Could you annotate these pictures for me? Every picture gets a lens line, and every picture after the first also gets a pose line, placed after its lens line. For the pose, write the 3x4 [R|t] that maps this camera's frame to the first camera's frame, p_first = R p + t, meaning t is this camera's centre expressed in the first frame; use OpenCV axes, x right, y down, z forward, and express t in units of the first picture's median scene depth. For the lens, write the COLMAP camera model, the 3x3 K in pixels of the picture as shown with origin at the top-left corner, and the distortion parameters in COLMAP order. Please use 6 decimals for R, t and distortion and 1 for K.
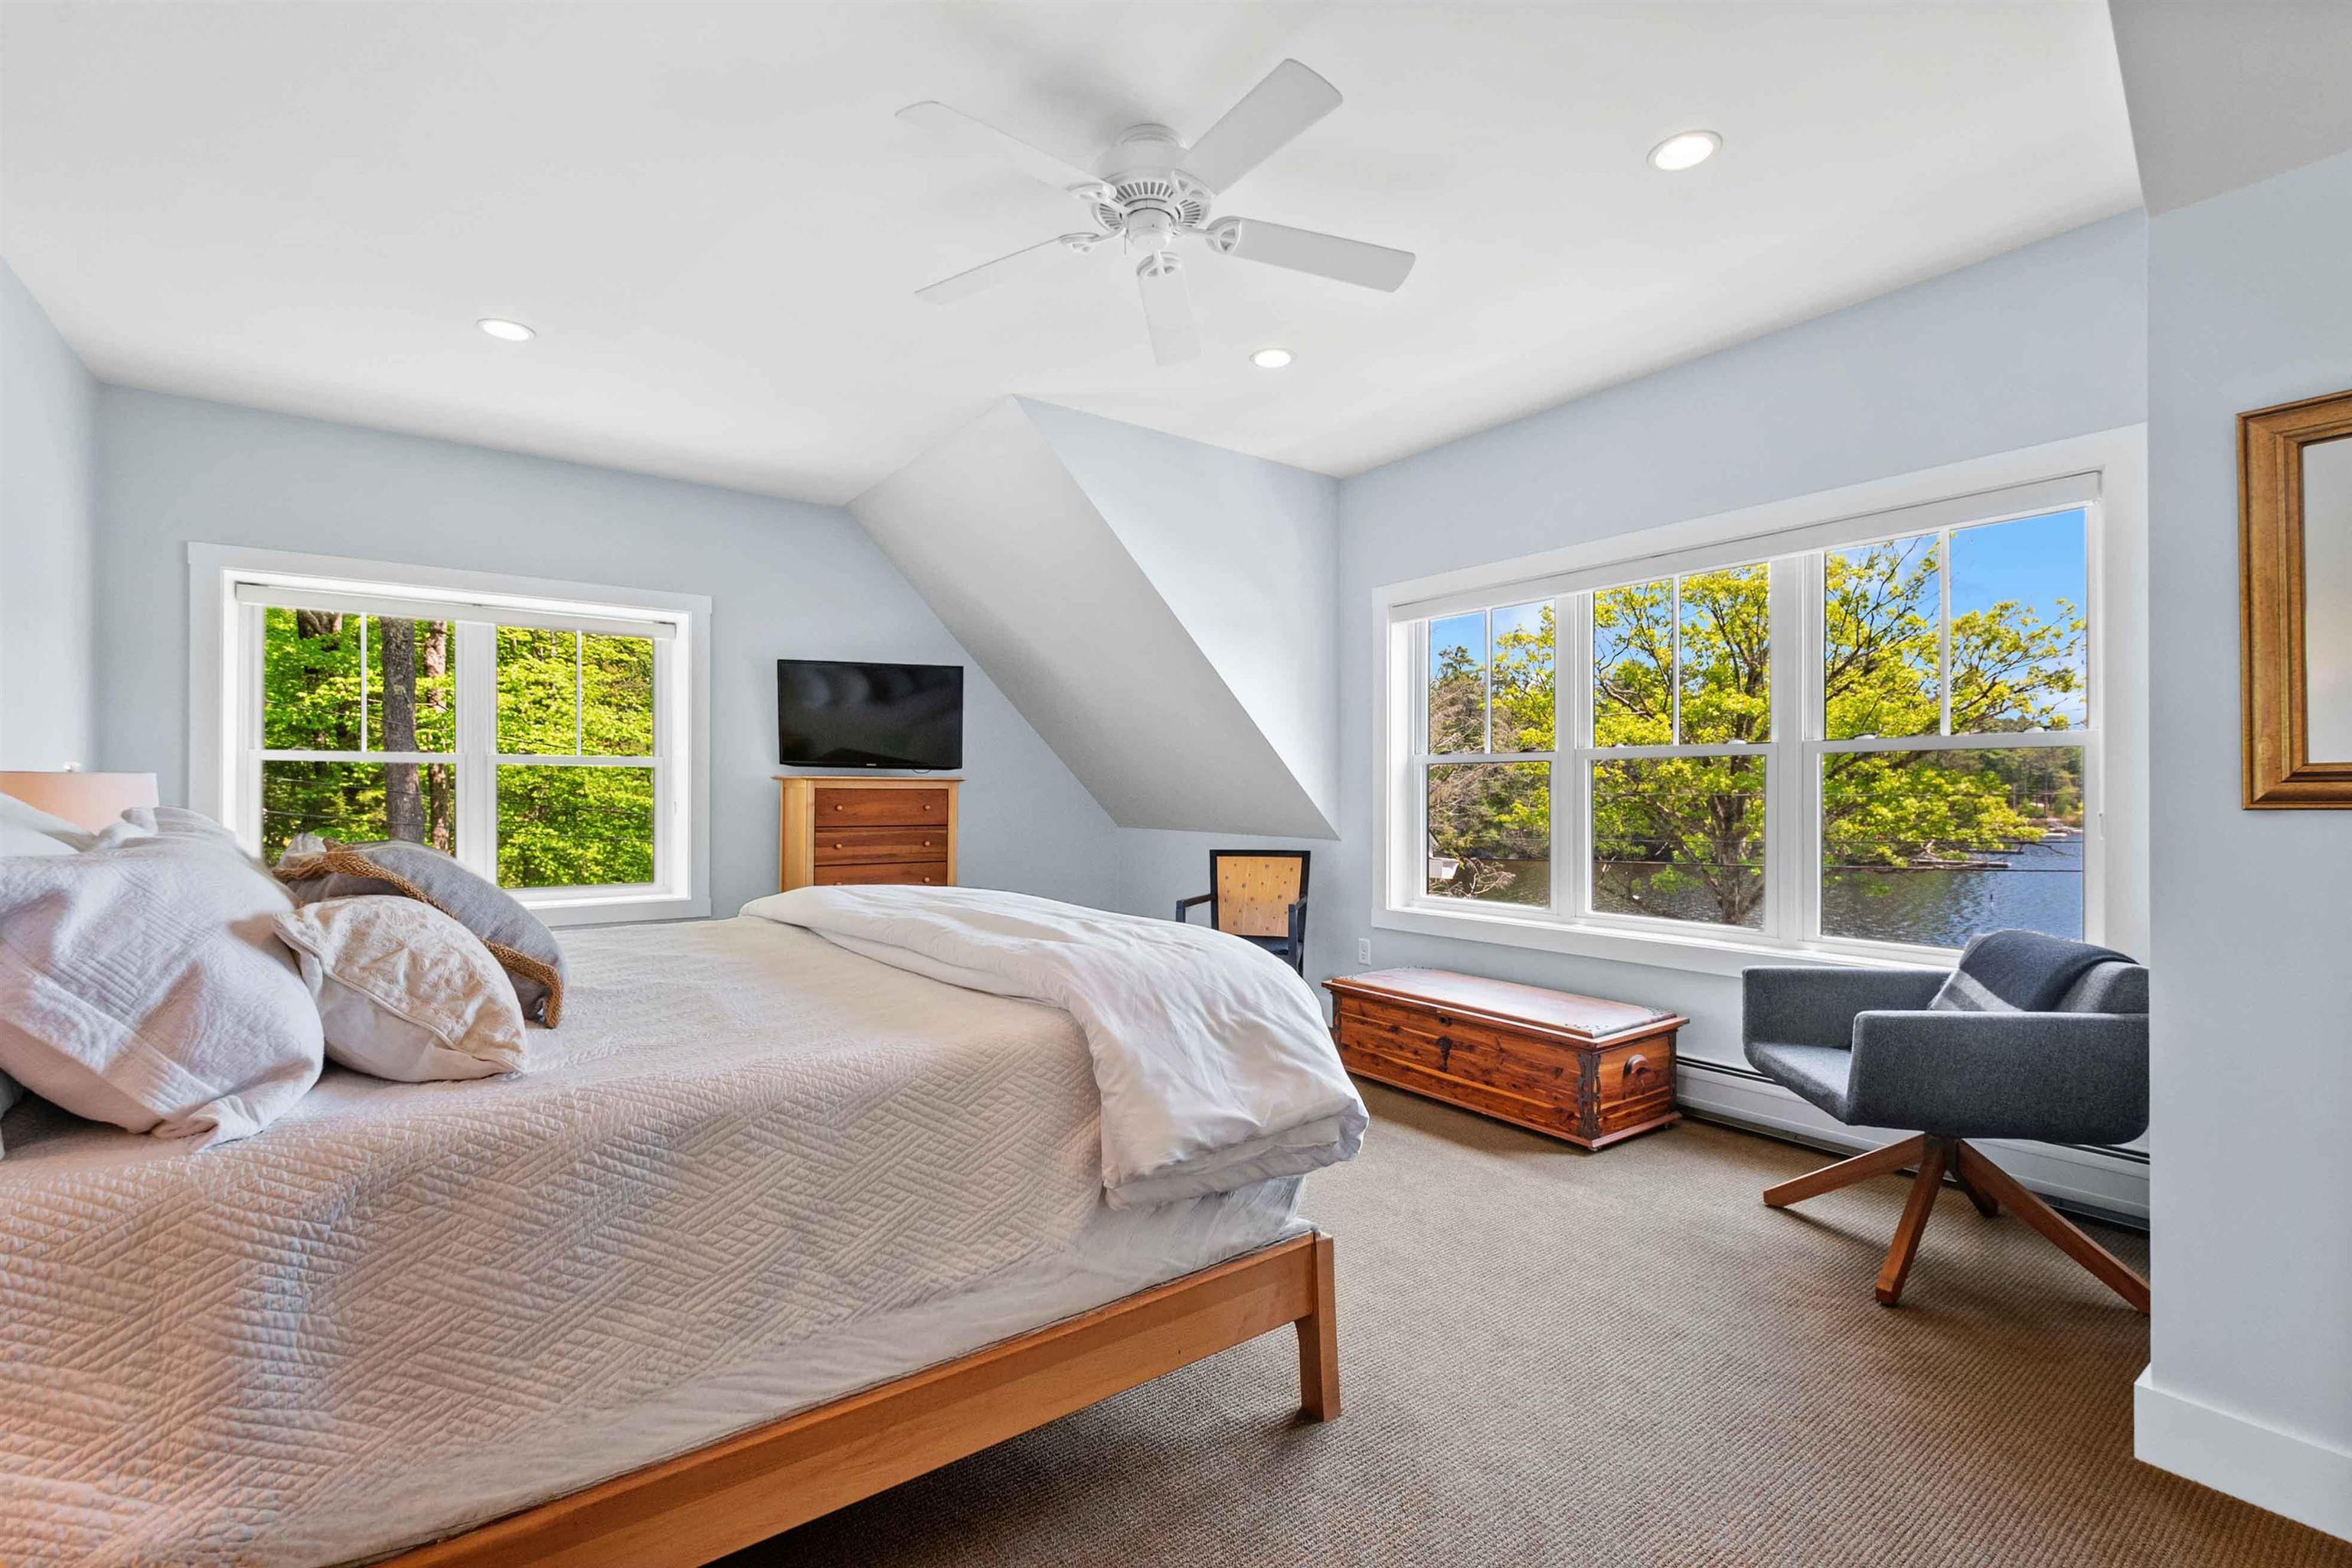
lens RADIAL K [[1035.4, 0, 1176.0], [0, 1035.4, 784.0], [0, 0, 1]] dist [0.000536, -0.000214]
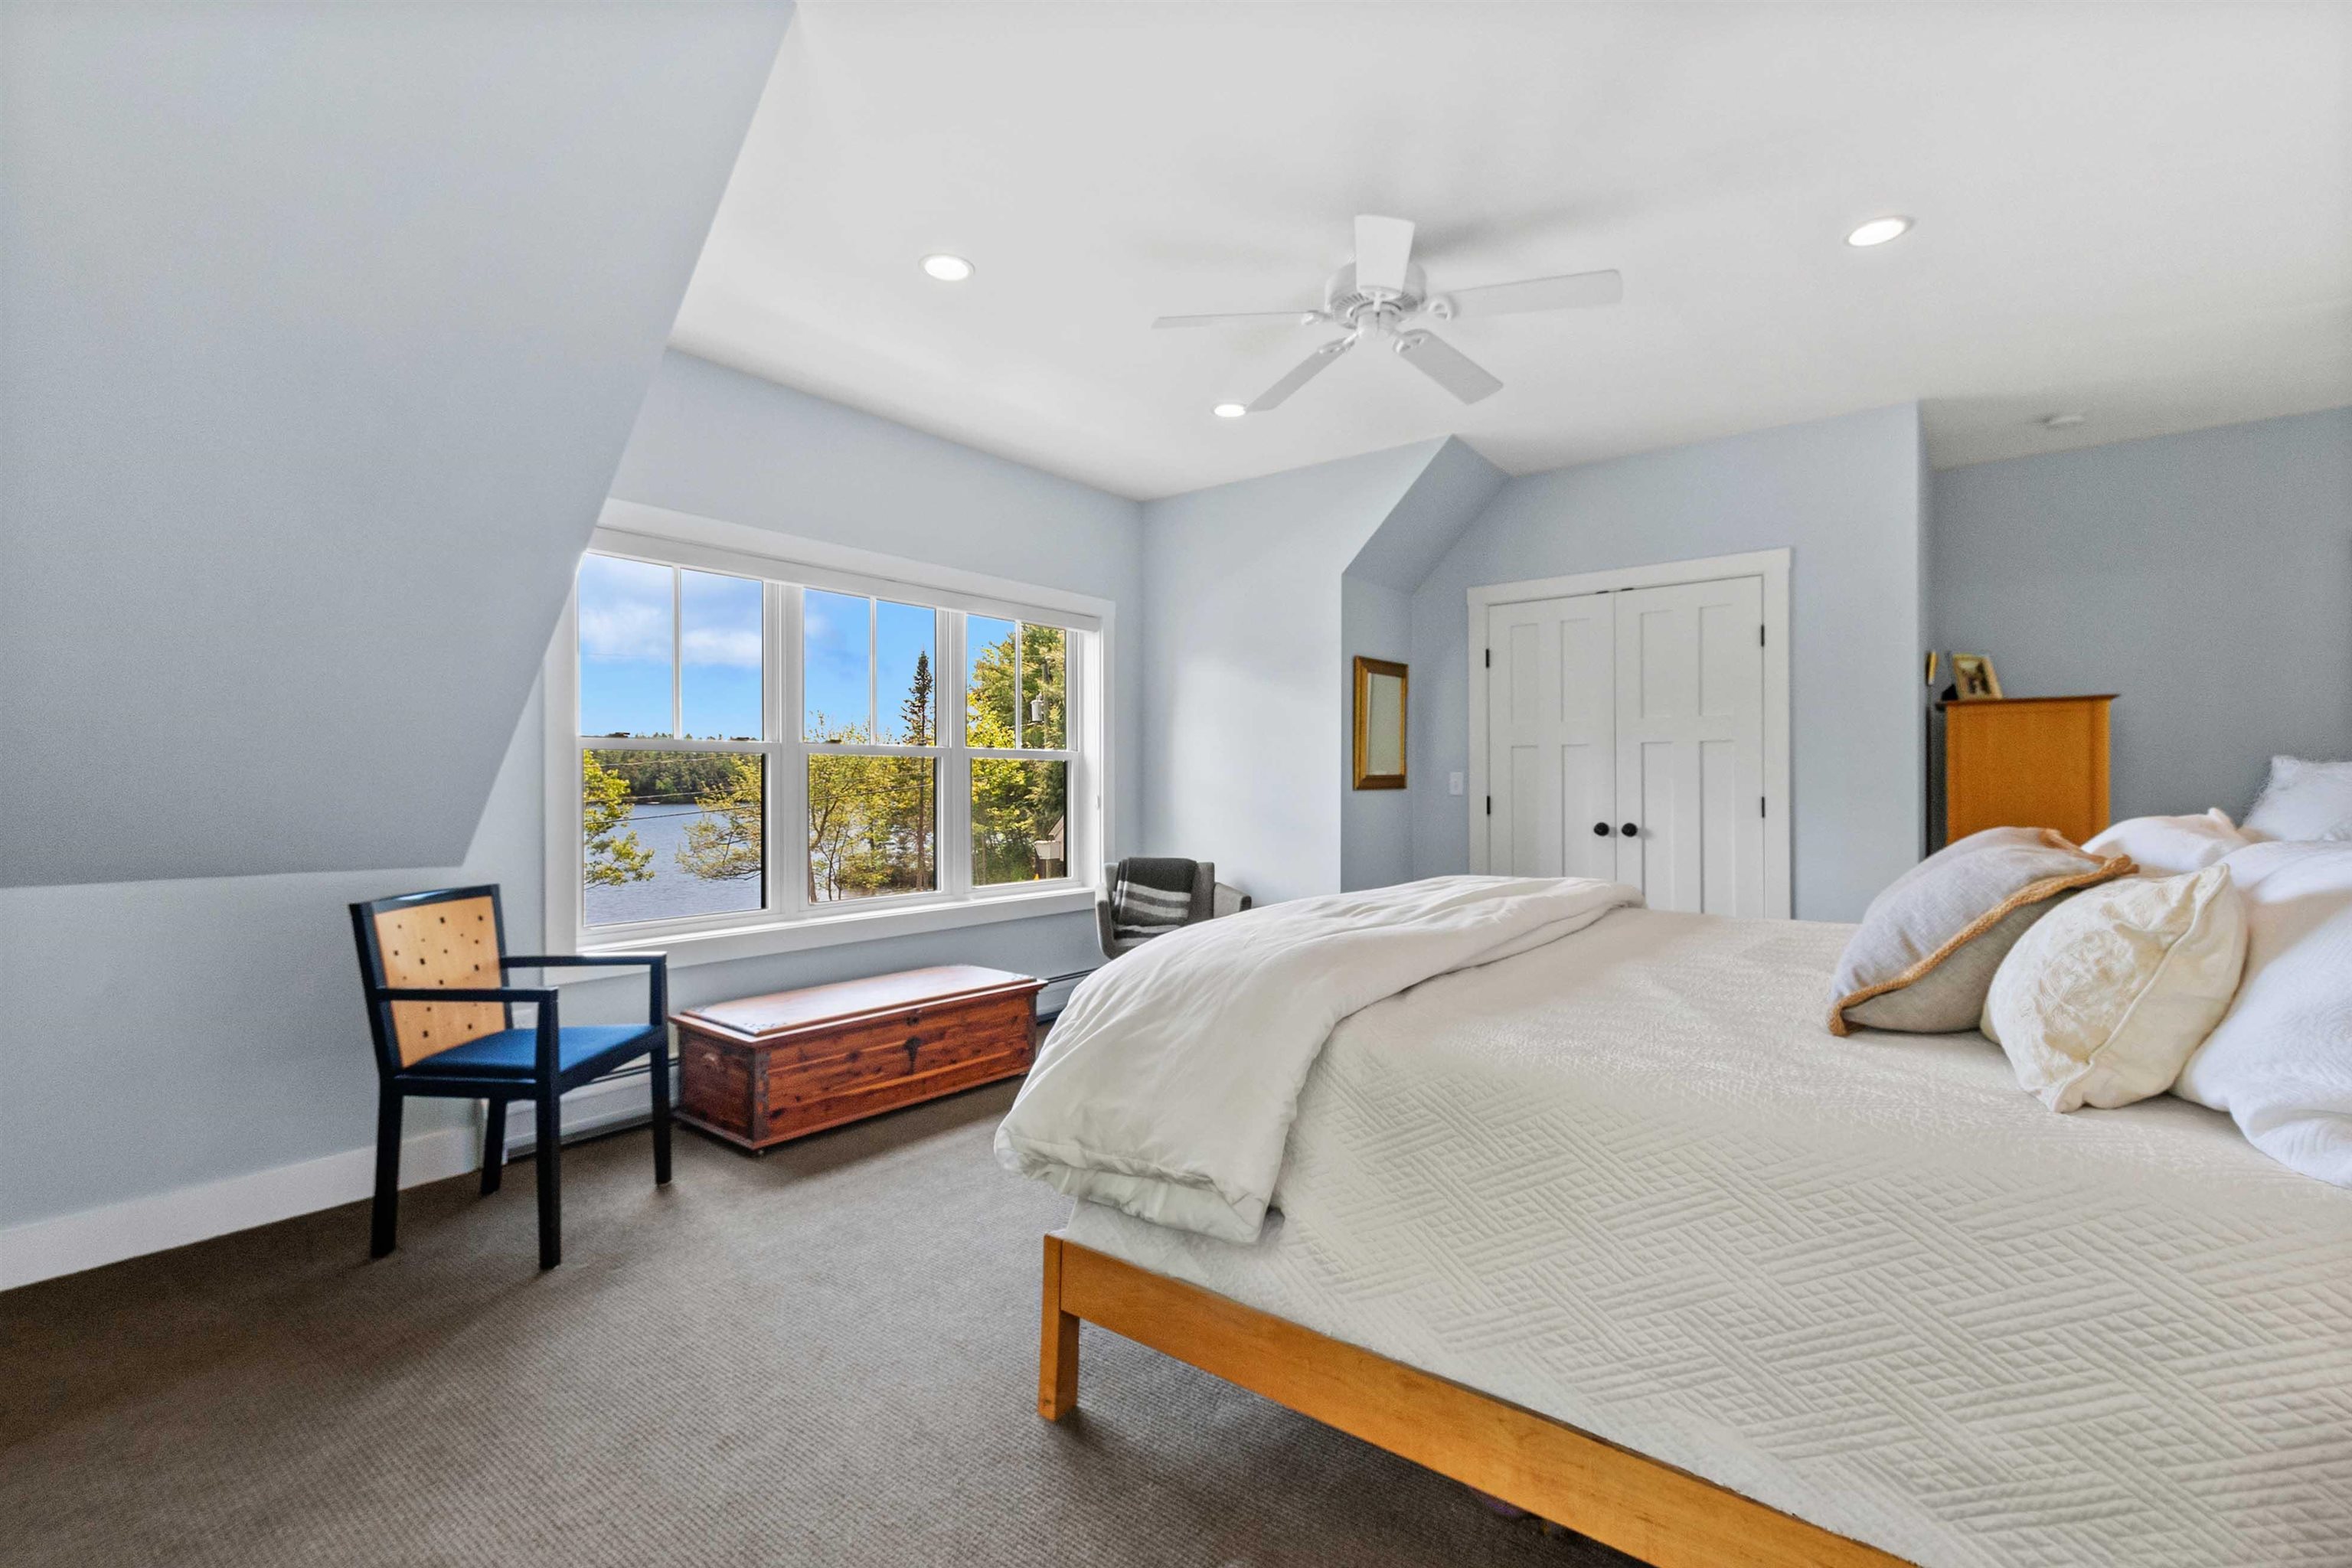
lens RADIAL K [[1035.4, 0, 1176.0], [0, 1035.4, 784.0], [0, 0, 1]] dist [0.000536, -0.000214]
pose [[-0.263467, -0.000156, 0.964668, -0.744207], [-0.002608, 0.999996, -0.000550, 0.005811], [-0.964665, -0.002660, -0.263466, 1.018101]]
